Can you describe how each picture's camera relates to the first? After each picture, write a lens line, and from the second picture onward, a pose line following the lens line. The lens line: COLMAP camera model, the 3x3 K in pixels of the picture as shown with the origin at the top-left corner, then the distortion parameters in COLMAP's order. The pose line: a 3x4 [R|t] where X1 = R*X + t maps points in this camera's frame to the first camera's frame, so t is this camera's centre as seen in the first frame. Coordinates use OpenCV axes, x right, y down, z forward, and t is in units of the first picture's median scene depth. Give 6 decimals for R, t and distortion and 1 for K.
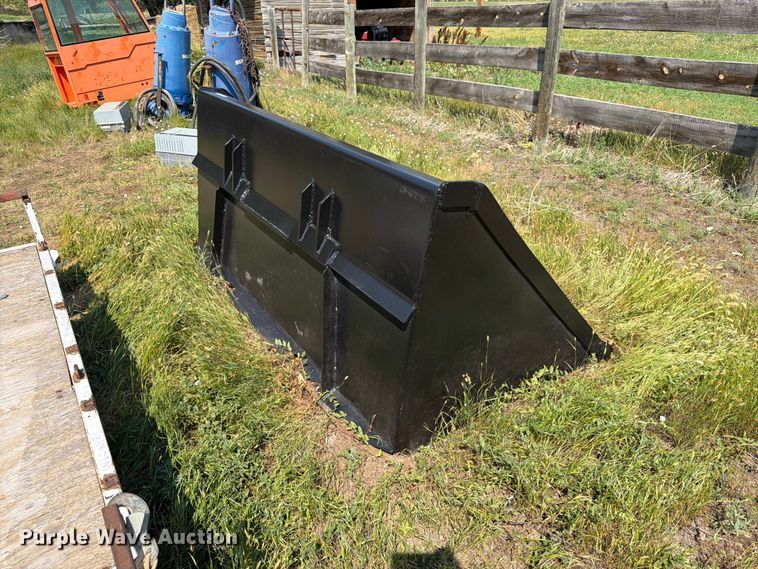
lens RADIAL K [[541.0, 0, 381.9], [0, 541.0, 287.0], [0, 0, 1]] dist [0.004372, -0.006603]
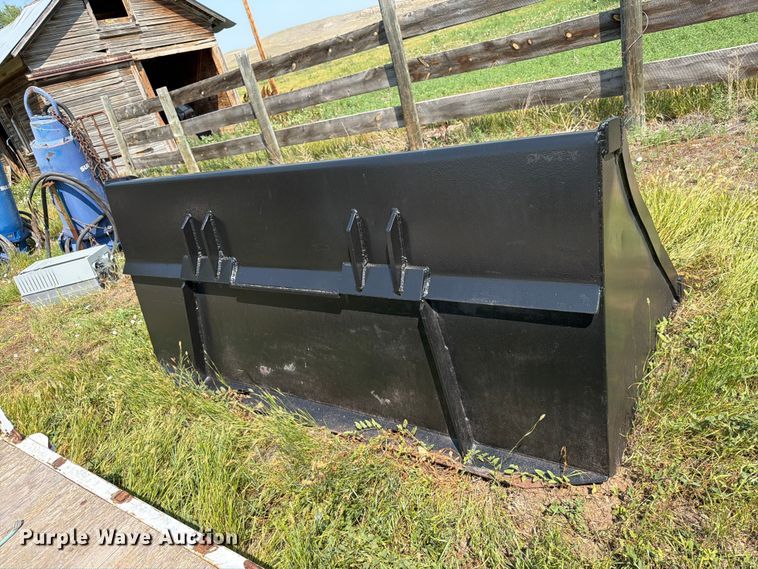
lens RADIAL K [[538.9, 0, 379.0], [0, 538.9, 284.5], [0, 0, 1]] dist [0.031178, -0.044395]
pose [[0.899273, -0.359774, 0.248738, -0.125999], [0.383439, 0.922068, -0.052587, -0.015547], [-0.210434, 0.142666, 0.967142, 0.087320]]
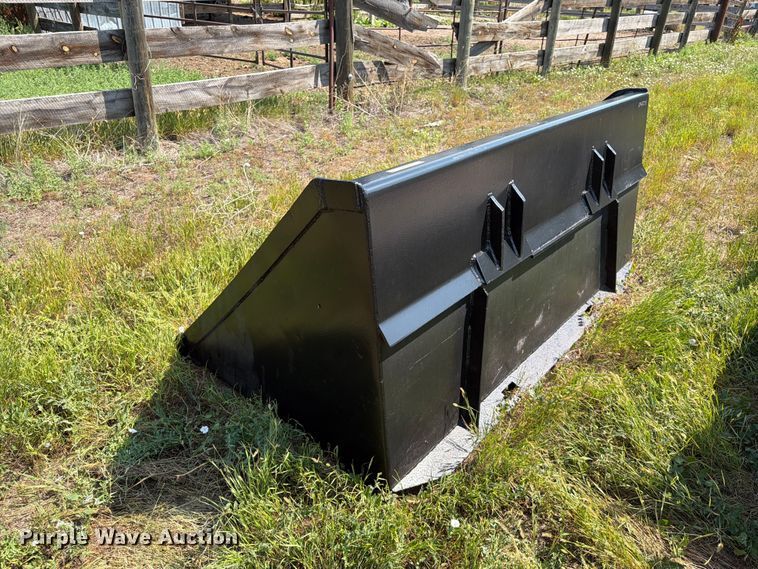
lens RADIAL K [[538.9, 0, 379.0], [0, 538.9, 284.5], [0, 0, 1]] dist [0.031178, -0.044395]
pose [[-0.284337, -0.456620, 0.843001, -0.427825], [0.426409, 0.727305, 0.537776, -0.290062], [-0.858678, 0.512373, -0.012093, 0.597160]]
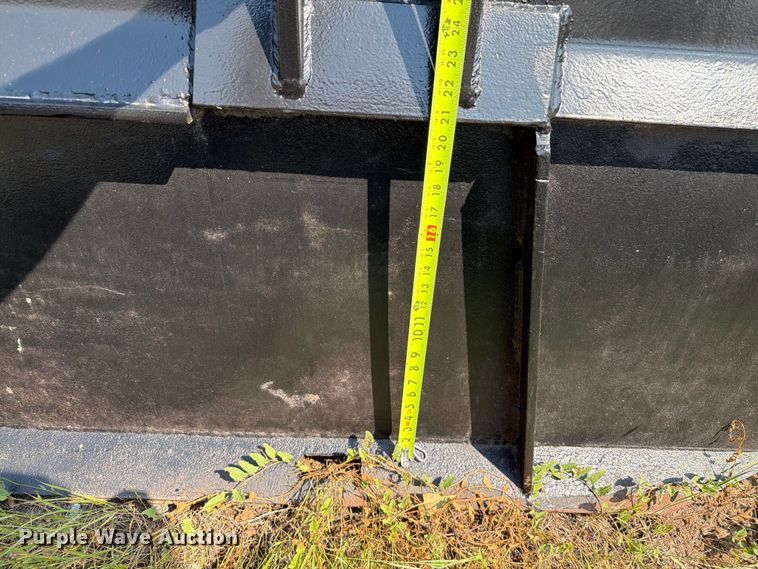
lens RADIAL K [[538.9, 0, 379.0], [0, 538.9, 284.5], [0, 0, 1]] dist [0.031178, -0.044395]
pose [[0.563633, -0.544343, 0.621296, -0.122363], [0.348871, 0.838647, 0.418282, -0.038711], [-0.748737, -0.019006, 0.662594, 0.322447]]
